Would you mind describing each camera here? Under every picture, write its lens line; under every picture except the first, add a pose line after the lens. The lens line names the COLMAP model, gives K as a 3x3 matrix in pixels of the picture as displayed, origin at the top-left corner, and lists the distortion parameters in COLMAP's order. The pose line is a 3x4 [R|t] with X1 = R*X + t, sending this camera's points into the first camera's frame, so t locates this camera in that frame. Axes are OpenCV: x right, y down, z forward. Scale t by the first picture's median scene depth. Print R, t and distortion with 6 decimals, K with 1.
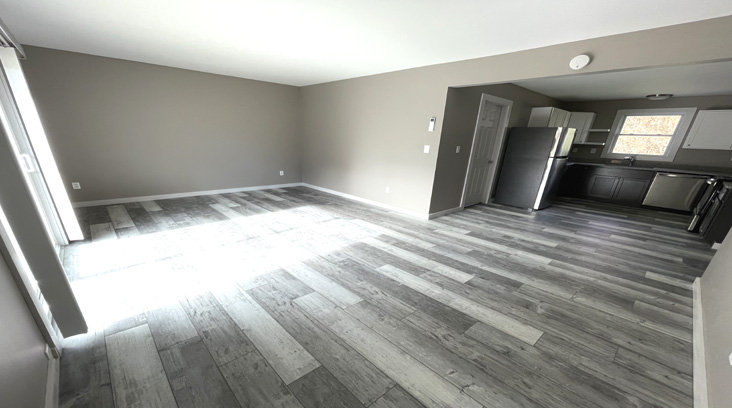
lens RADIAL K [[279.3, 0, 364.3], [0, 279.3, 205.6], [0, 0, 1]] dist [-0.000652, 0.000140]
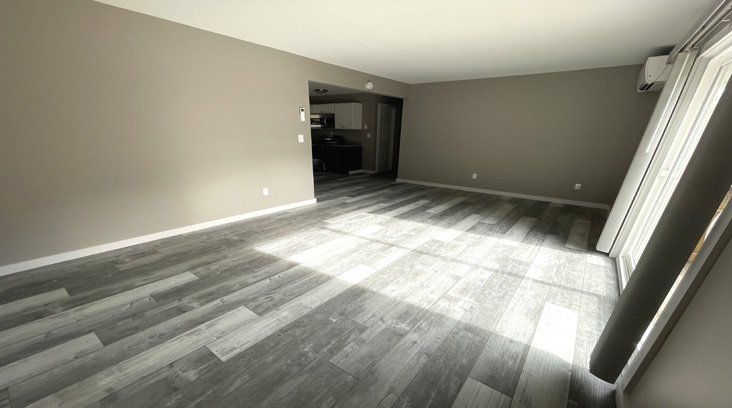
lens RADIAL K [[301.1, 0, 363.3], [0, 301.1, 208.8], [0, 0, 1]] dist [-0.000485, -0.000207]
pose [[-0.130746, -0.283401, 0.950047, -1.011266], [0.219402, 0.926242, 0.306495, -0.273356], [-0.966834, 0.248515, -0.058924, 0.987386]]
